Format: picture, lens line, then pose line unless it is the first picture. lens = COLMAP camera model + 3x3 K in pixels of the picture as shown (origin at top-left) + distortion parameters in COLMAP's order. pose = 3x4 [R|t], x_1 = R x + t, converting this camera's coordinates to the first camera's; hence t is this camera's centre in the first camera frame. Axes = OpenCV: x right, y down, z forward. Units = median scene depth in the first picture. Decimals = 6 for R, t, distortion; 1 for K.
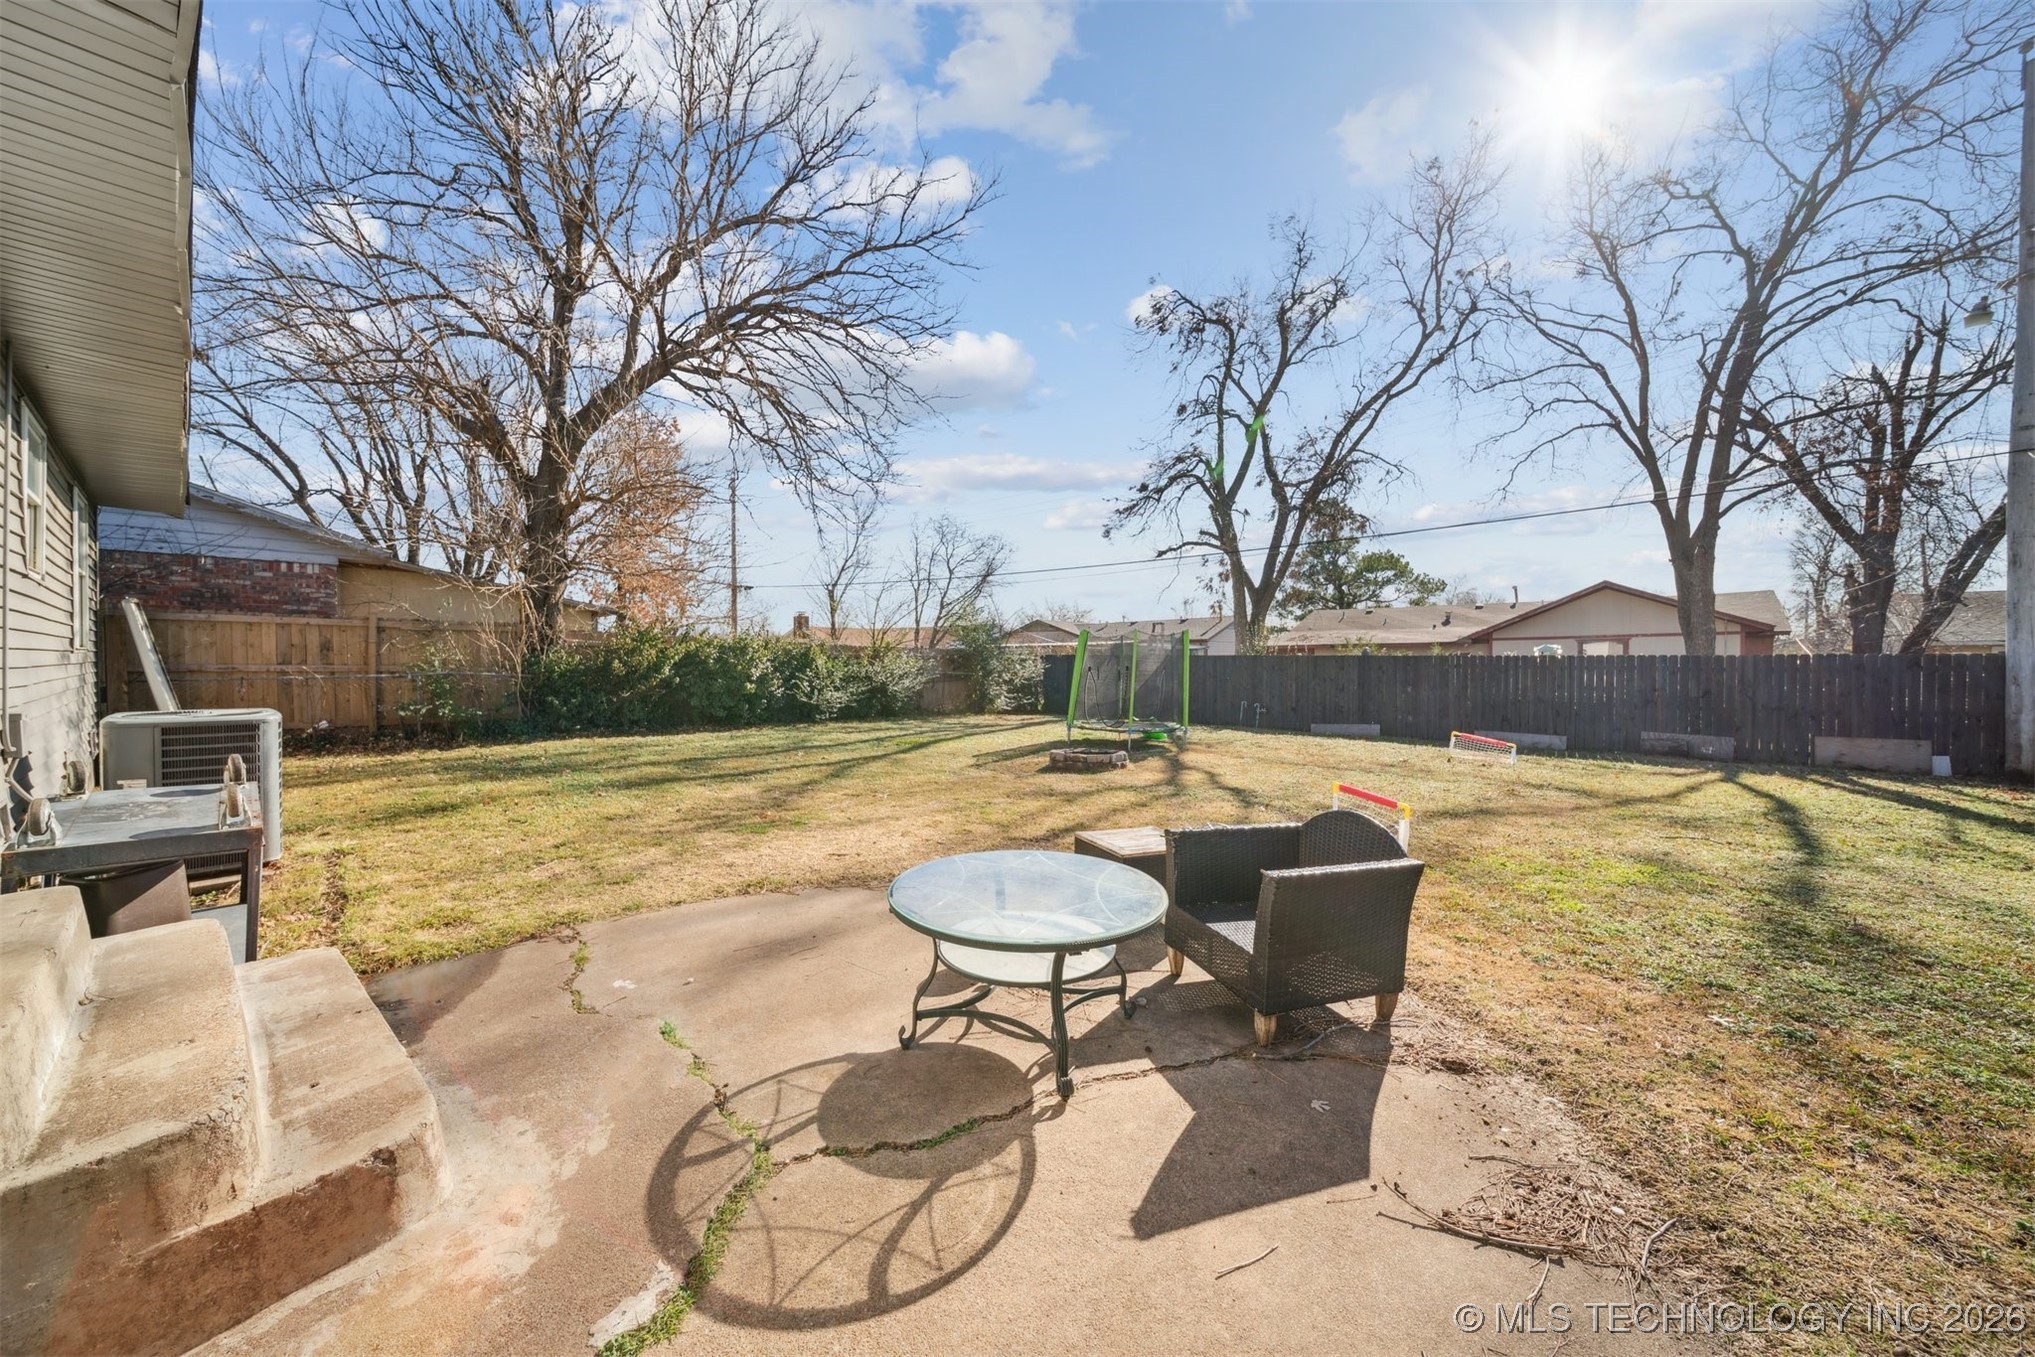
lens RADIAL K [[723.4, 0, 1018.6], [0, 723.4, 674.6], [0, 0, 1]] dist [0.000198, 0.000022]
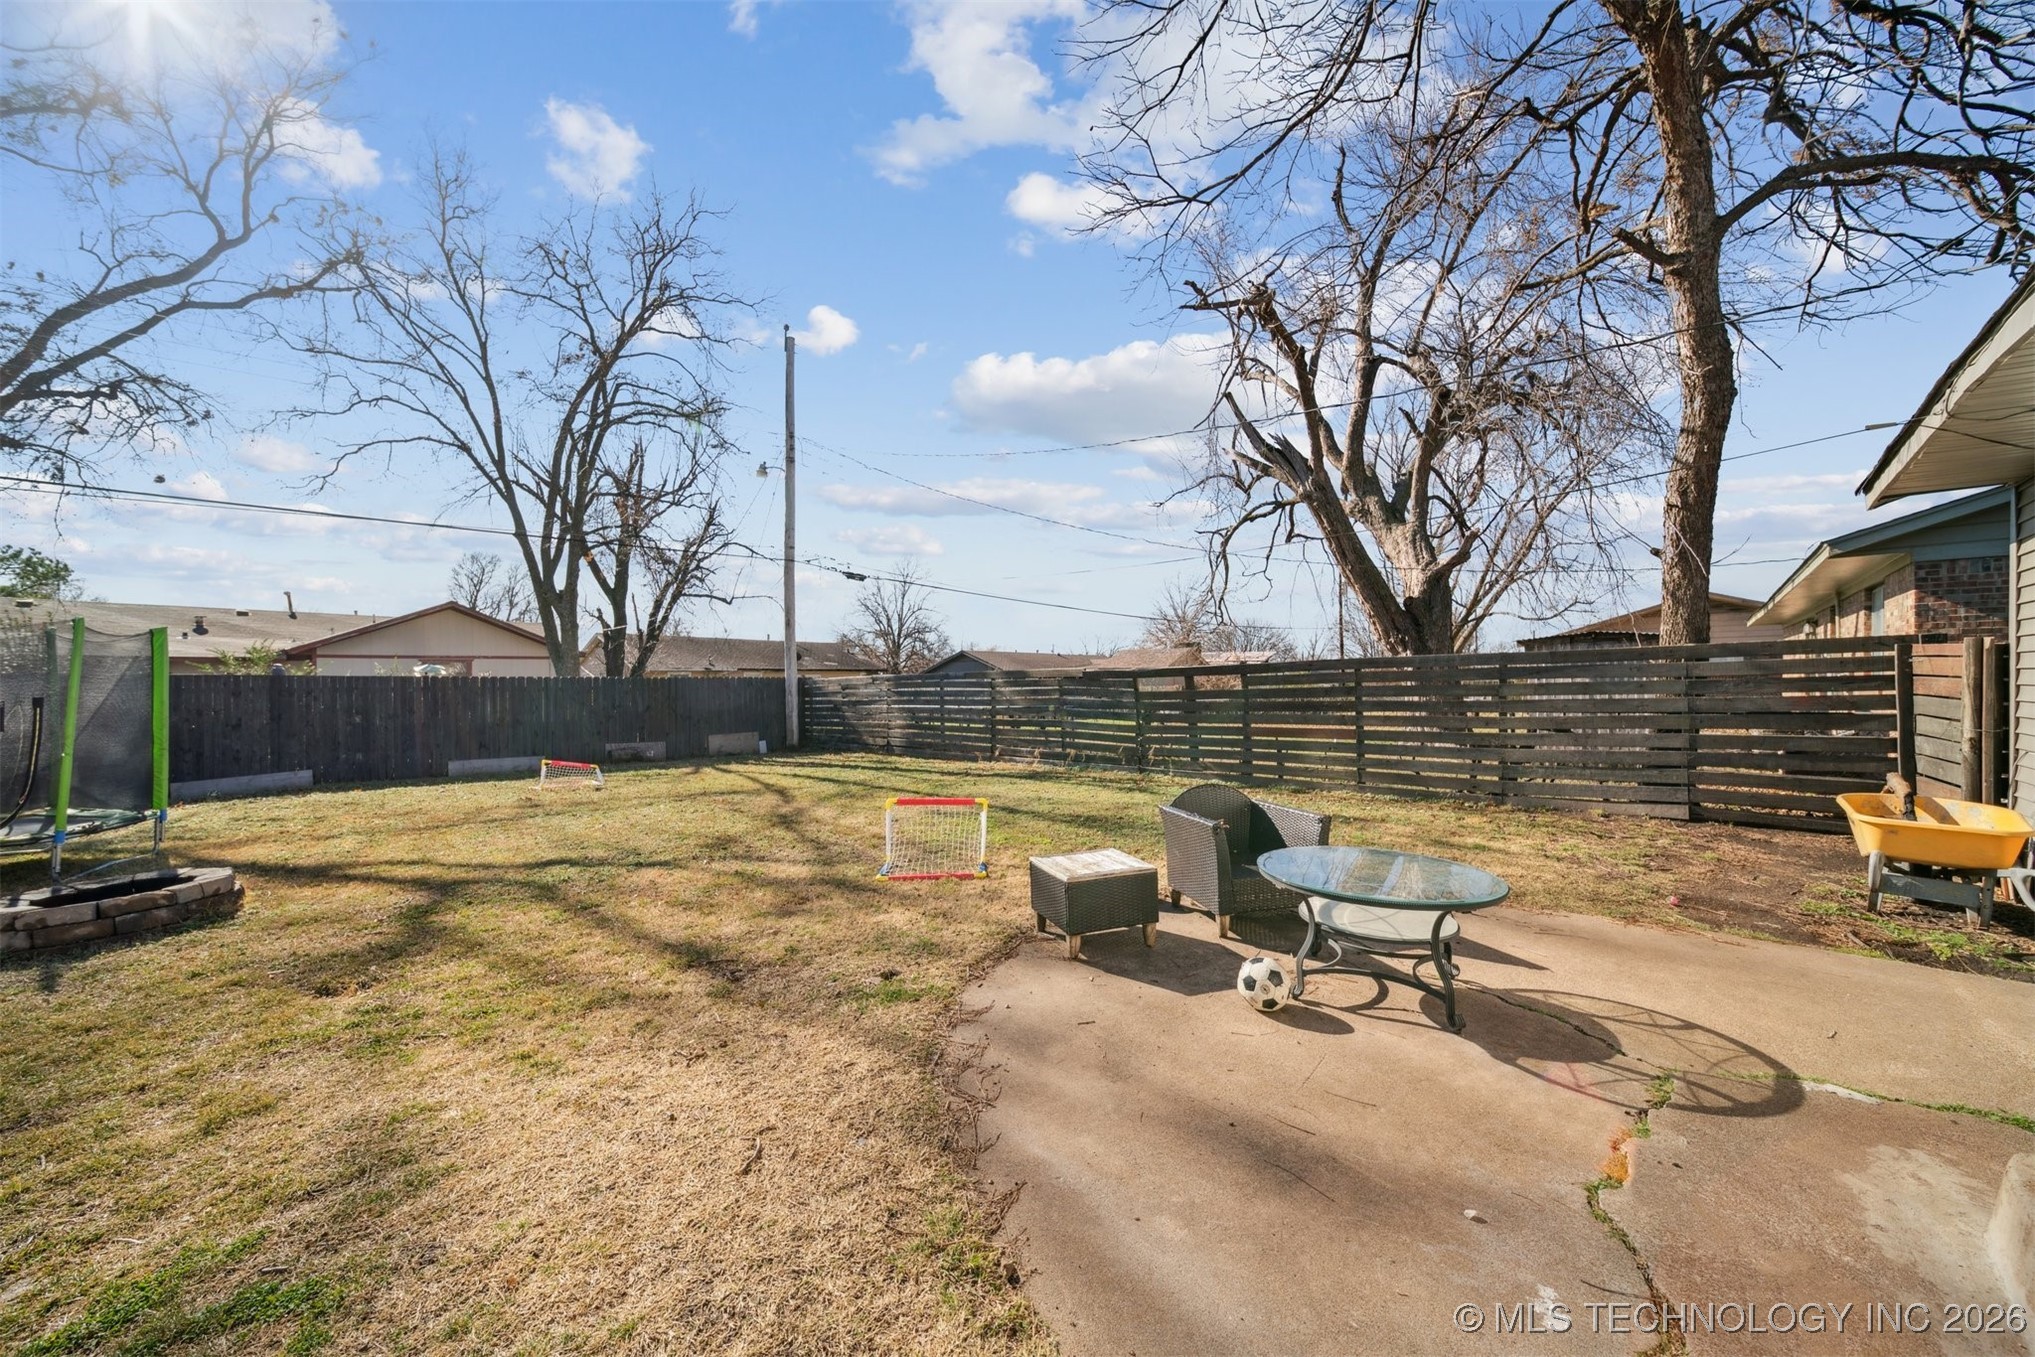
lens RADIAL K [[723.4, 0, 1019.4], [0, 723.4, 671.8], [0, 0, 1]] dist [0.000198, 0.000022]
pose [[0.038533, 0.013797, 0.999162, -0.157935], [0.018030, 0.999732, -0.014500, -0.004732], [-0.999095, 0.018573, 0.038274, 0.195190]]
